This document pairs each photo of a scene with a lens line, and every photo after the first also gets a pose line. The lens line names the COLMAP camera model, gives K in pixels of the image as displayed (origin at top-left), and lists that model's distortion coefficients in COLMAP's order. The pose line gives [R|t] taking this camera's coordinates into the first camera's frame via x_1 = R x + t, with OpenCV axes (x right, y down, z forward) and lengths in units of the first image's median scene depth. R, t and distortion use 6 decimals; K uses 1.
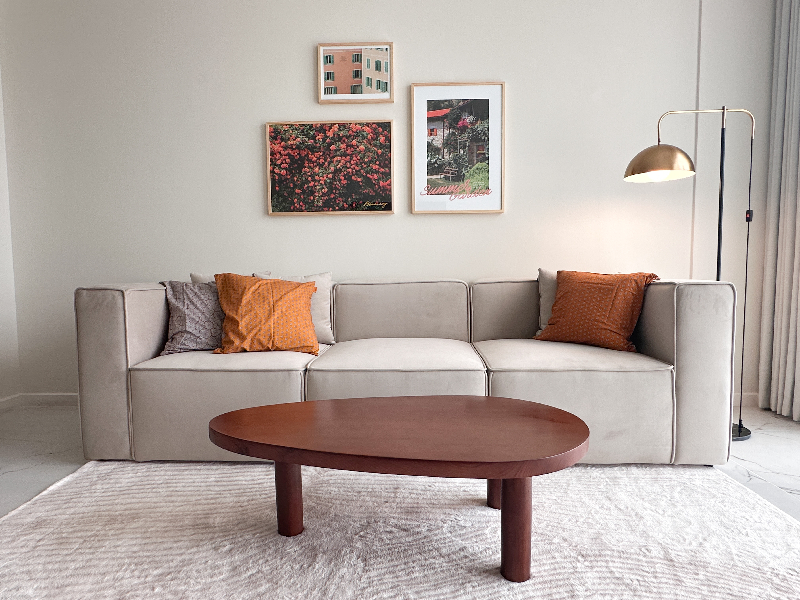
lens RADIAL K [[489.3, 0, 399.8], [0, 489.3, 298.4], [0, 0, 1]] dist [-0.001814, -0.000341]
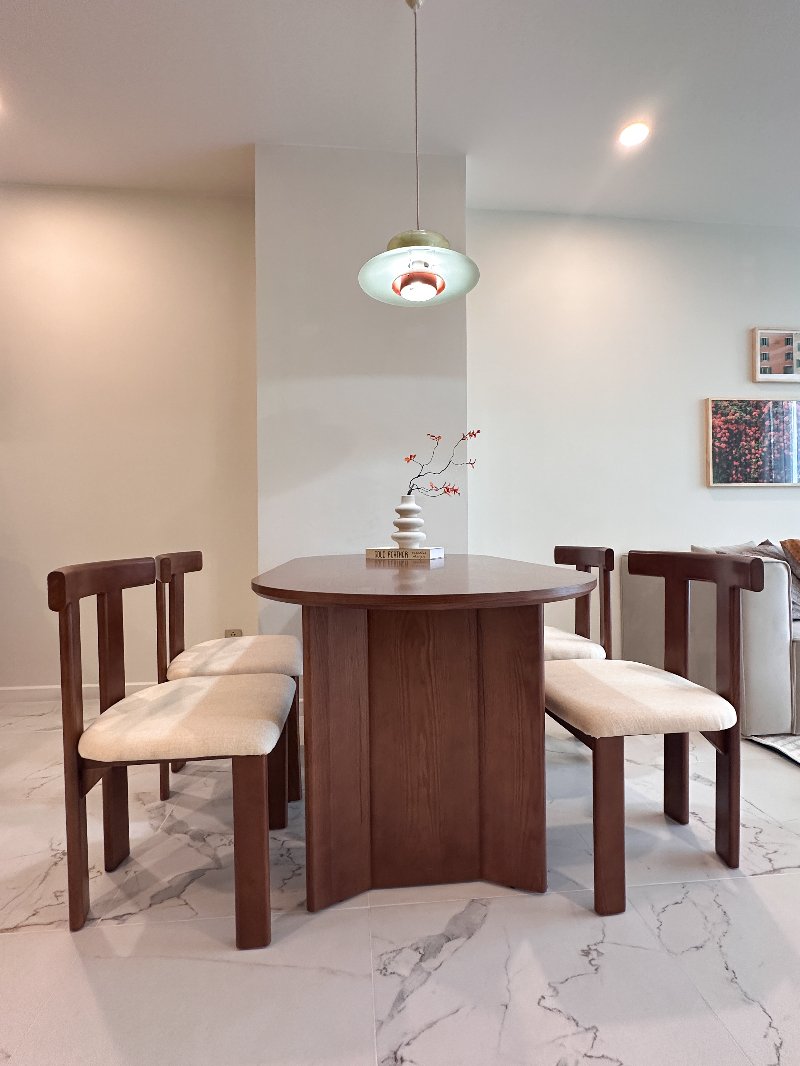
lens RADIAL K [[498.8, 0, 400.1], [0, 498.8, 537.7], [0, 0, 1]] dist [-0.001076, -0.000122]
pose [[0.995607, 0.000809, 0.093623, -1.022253], [0.006371, 0.997060, -0.076360, 0.014022], [-0.093410, 0.076621, 0.992675, 0.029094]]
